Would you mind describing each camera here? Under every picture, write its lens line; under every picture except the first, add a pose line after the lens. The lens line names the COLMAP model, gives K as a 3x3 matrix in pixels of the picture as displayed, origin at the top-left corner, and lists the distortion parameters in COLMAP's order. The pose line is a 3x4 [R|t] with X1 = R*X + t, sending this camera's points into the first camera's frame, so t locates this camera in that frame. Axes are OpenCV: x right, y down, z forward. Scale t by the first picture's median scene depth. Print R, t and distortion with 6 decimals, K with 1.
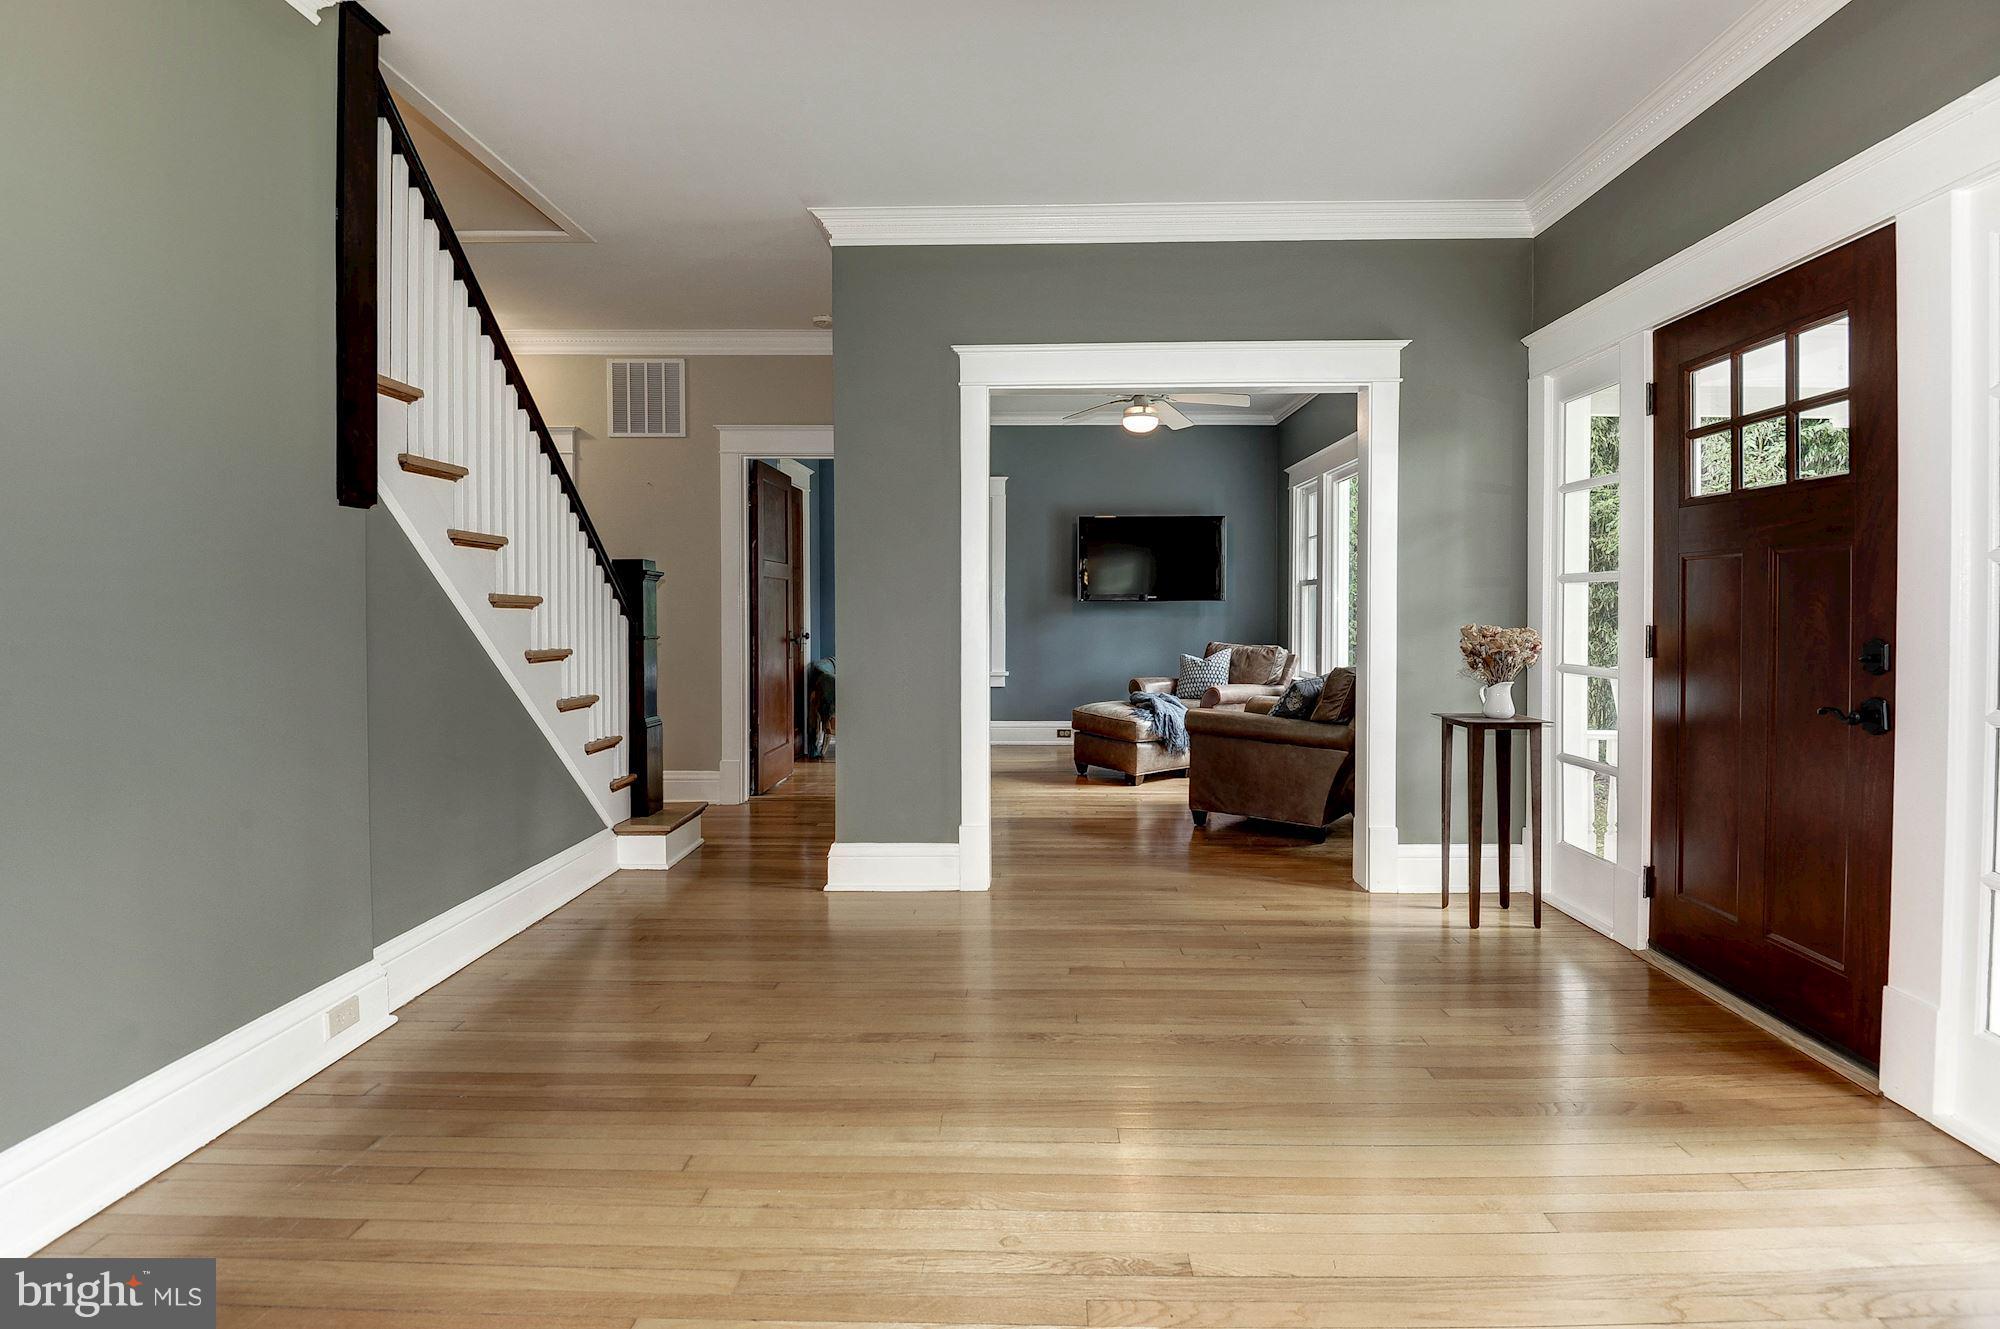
lens RADIAL K [[923.6, 0, 1022.7], [0, 923.6, 621.3], [0, 0, 1]] dist [0.028250, -0.039860]
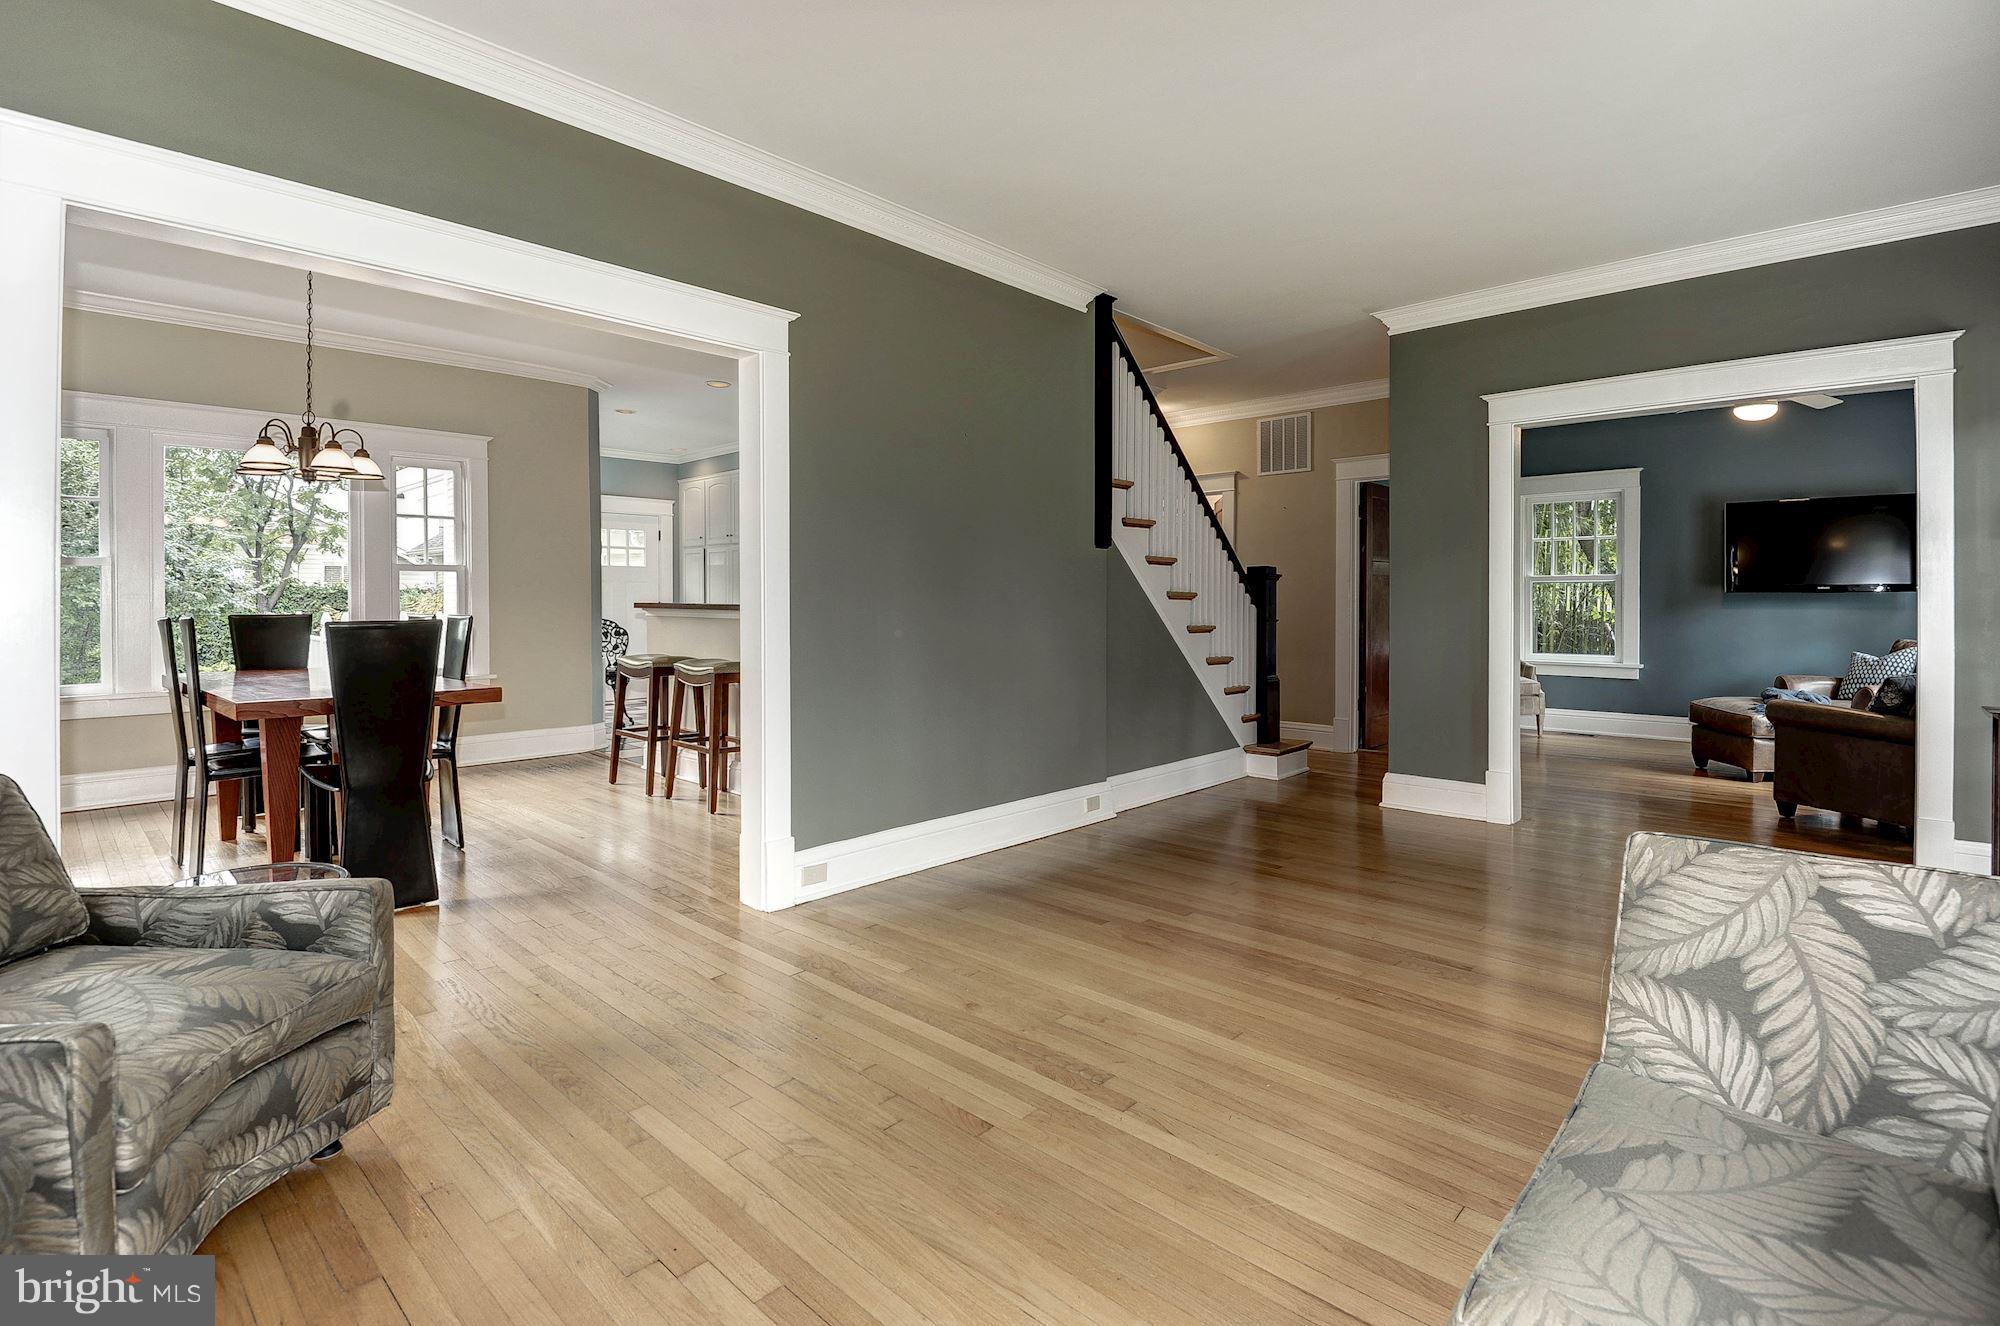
lens RADIAL K [[923.6, 0, 1022.7], [0, 923.6, 619.8], [0, 0, 1]] dist [0.028250, -0.039860]
pose [[0.749173, 0.015411, -0.662195, 0.301729], [-0.010712, 0.999880, 0.011150, 0.005931], [0.662287, -0.001260, 0.749249, -0.386344]]
